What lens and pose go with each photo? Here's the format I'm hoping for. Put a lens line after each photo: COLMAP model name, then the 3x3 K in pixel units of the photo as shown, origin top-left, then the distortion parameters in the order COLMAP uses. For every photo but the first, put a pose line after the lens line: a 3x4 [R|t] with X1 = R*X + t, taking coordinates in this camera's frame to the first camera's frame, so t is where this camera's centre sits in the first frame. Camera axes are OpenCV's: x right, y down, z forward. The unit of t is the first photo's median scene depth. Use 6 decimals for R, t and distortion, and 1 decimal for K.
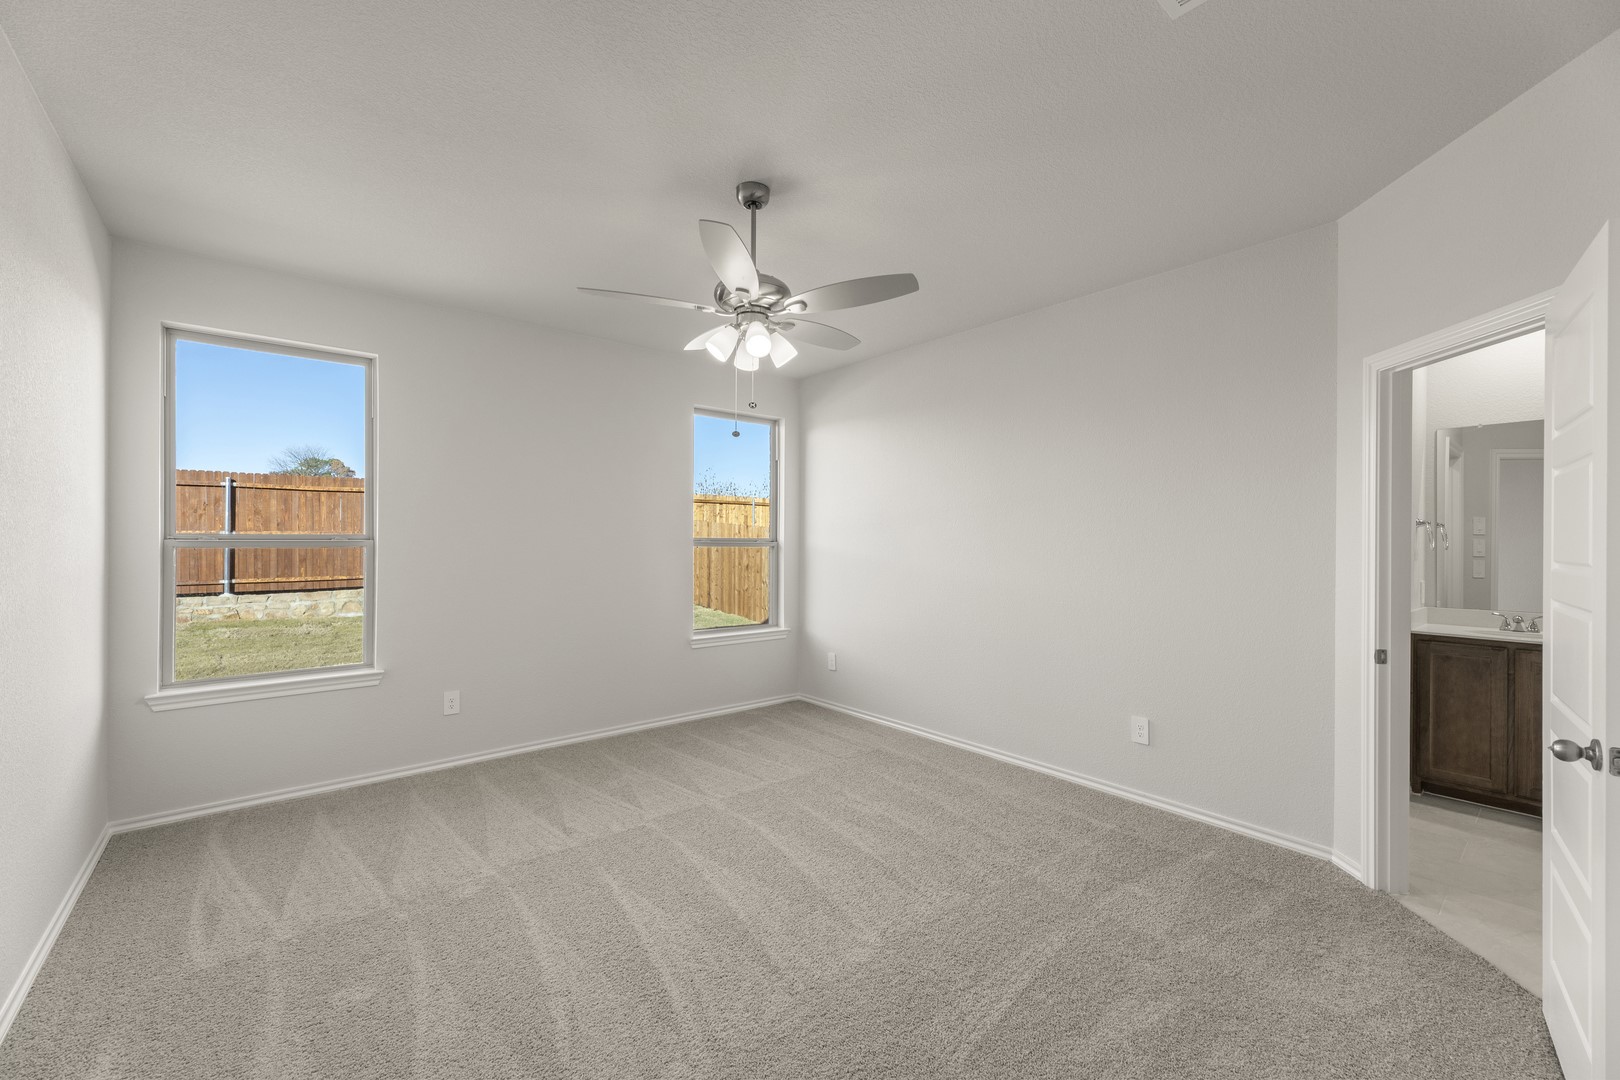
lens RADIAL K [[658.2, 0, 835.4], [0, 658.2, 557.3], [0, 0, 1]] dist [0.002797, 0.000170]
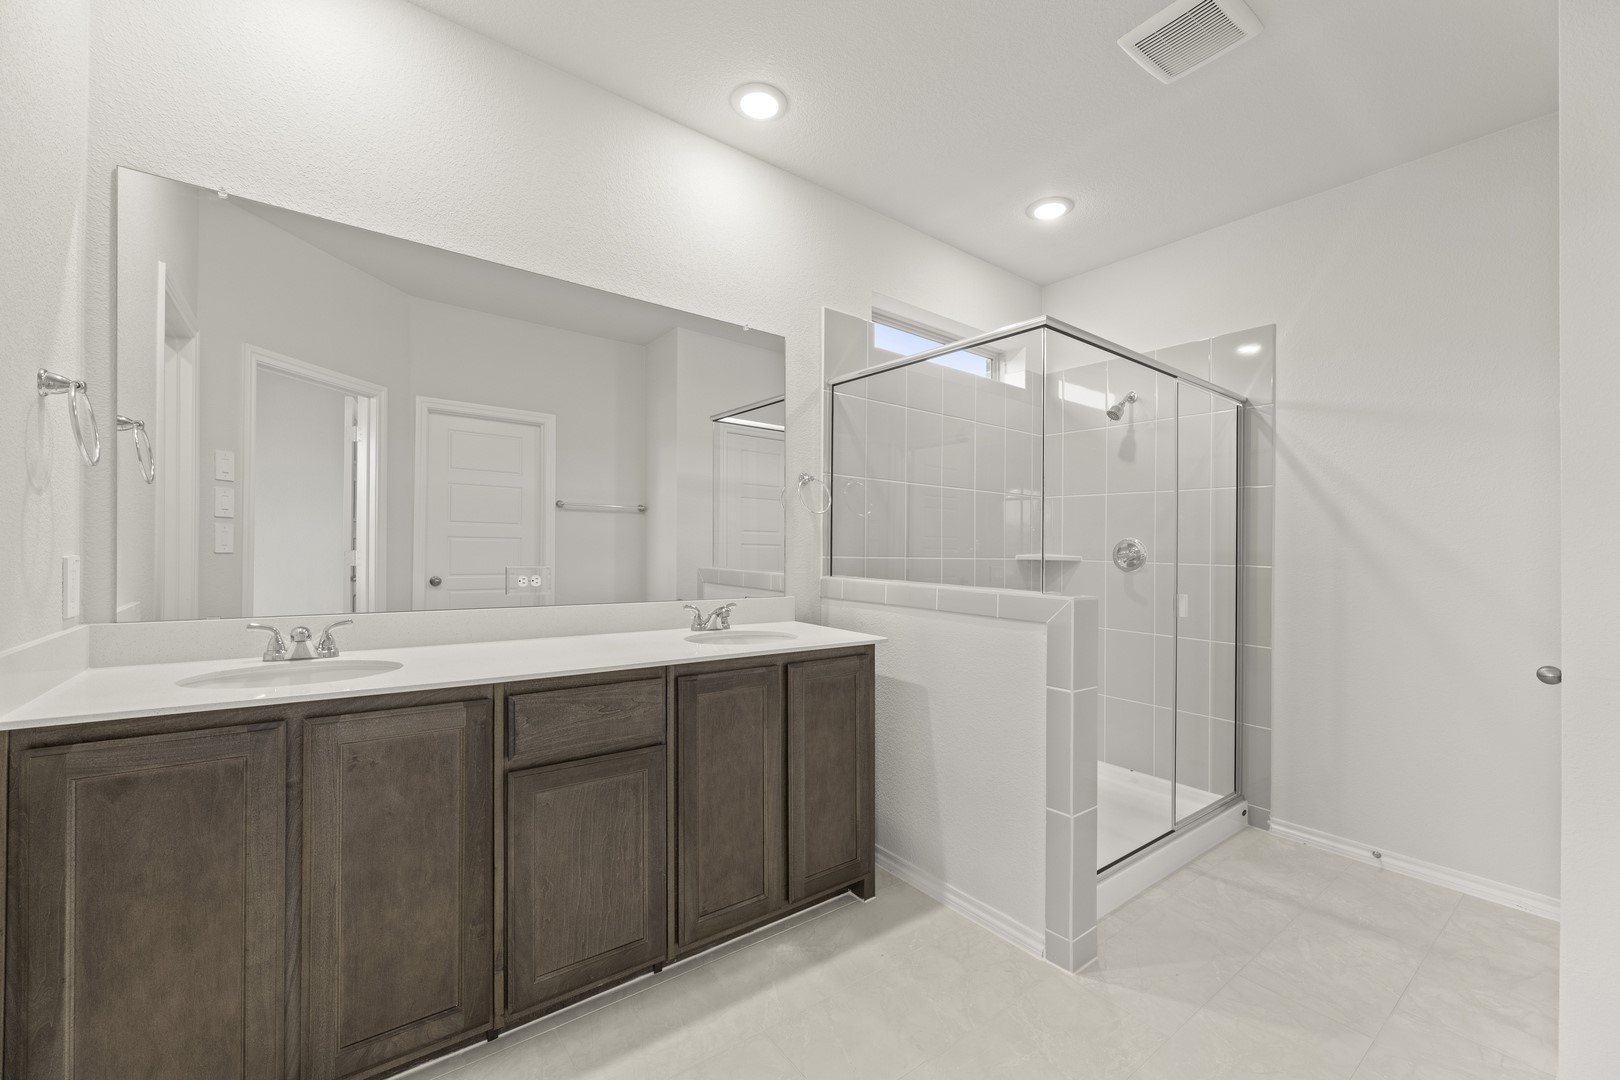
lens RADIAL K [[658.2, 0, 803.6], [0, 658.2, 541.3], [0, 0, 1]] dist [0.002797, 0.000170]
pose [[0.082102, 0.000255, 0.996624, 0.618332], [-0.000076, 1.000000, -0.000250, 0.030578], [-0.996624, -0.000056, 0.082102, 0.626431]]
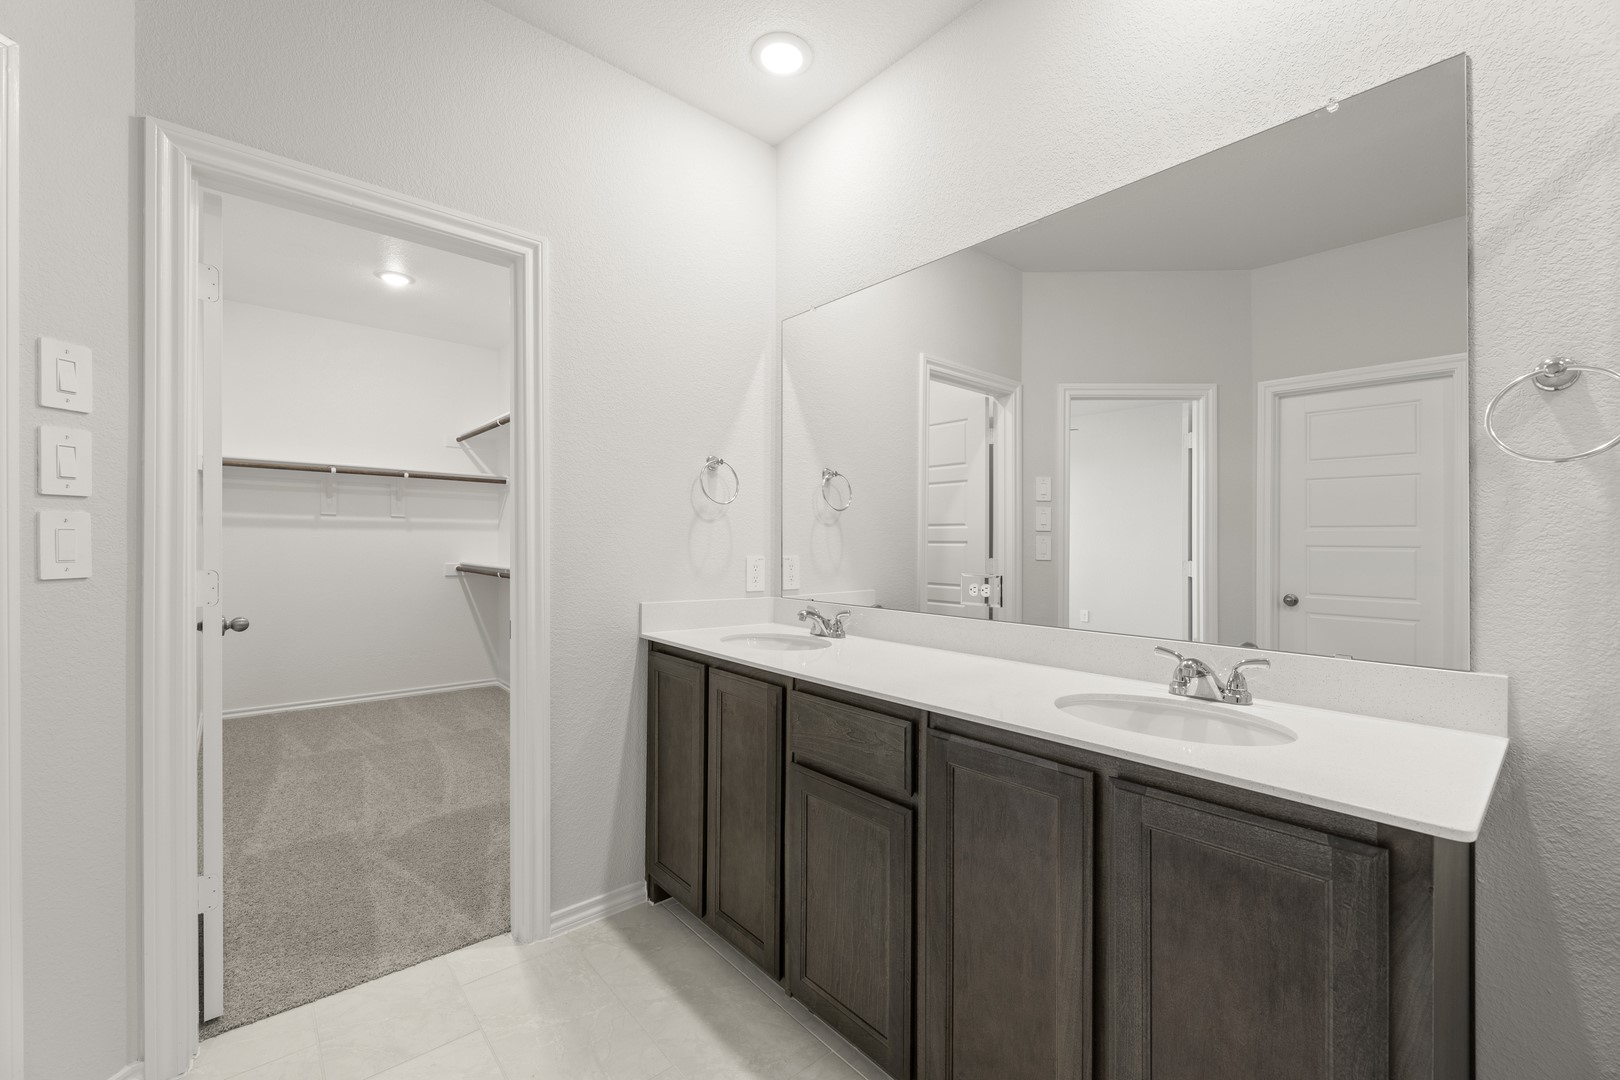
lens RADIAL K [[660.8, 0, 805.3], [0, 660.8, 549.2], [0, 0, 1]] dist [-0.000204, -0.000837]
pose [[0.999954, 0.001929, -0.009355, 1.049149], [-0.002022, 0.999949, -0.009928, 0.038948], [0.009335, 0.009946, 0.999907, 0.392682]]
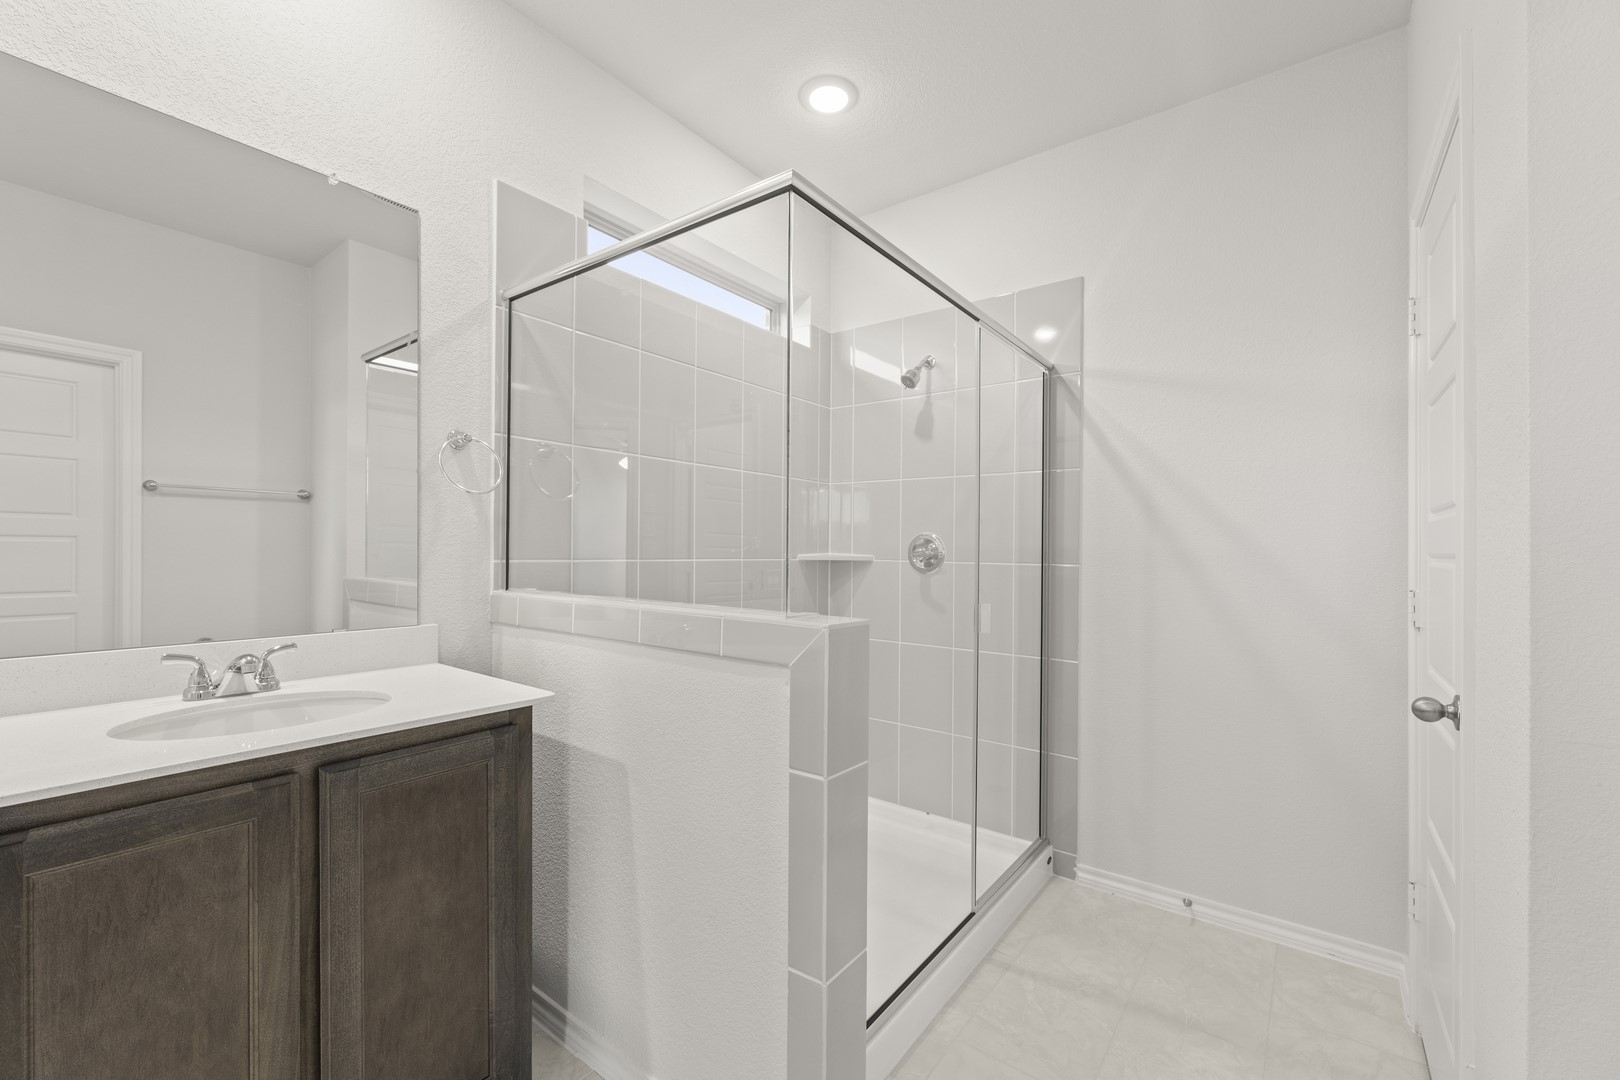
lens RADIAL K [[660.8, 0, 811.8], [0, 660.8, 560.8], [0, 0, 1]] dist [-0.000204, -0.000837]
pose [[-0.187746, -0.028996, 0.981789, 0.848198], [0.005458, 0.999518, 0.030563, 0.034479], [-0.982202, 0.011097, -0.187498, 0.521715]]
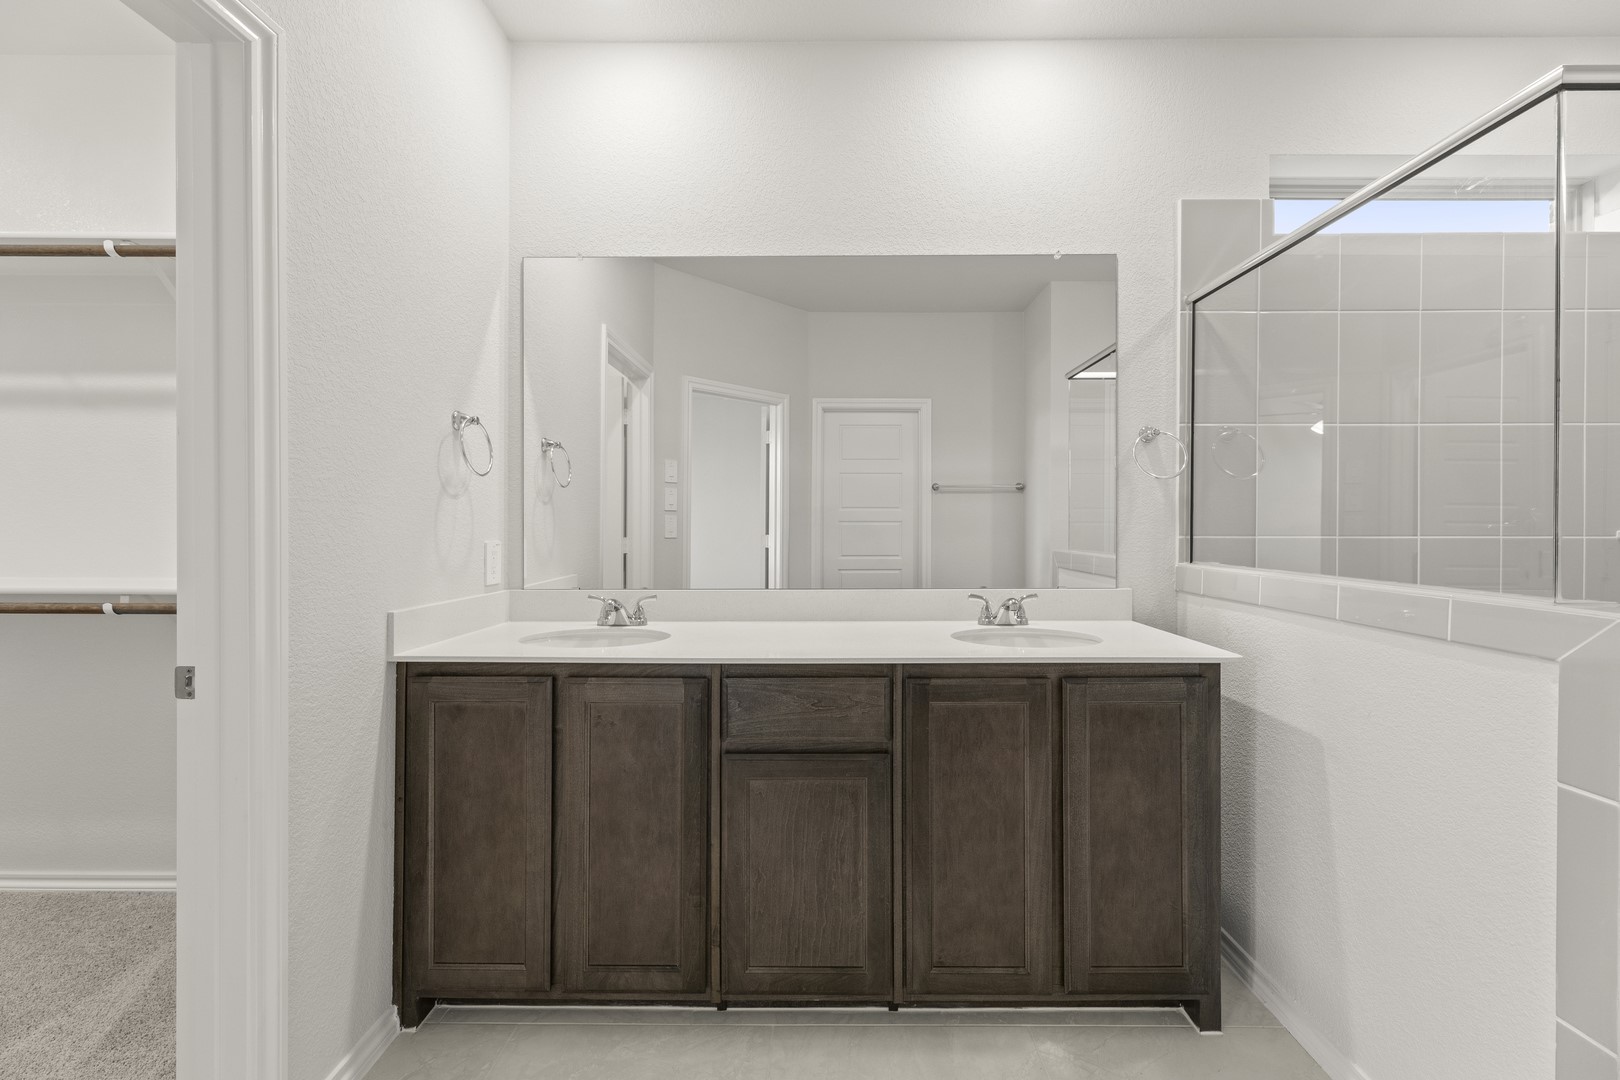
lens RADIAL K [[658.2, 0, 816.5], [0, 658.2, 530.2], [0, 0, 1]] dist [0.002797, 0.000170]
pose [[0.674221, -0.016385, 0.738347, 0.755585], [0.021916, 0.999757, 0.002174, 0.034805], [-0.738204, 0.014716, 0.674417, 0.512662]]
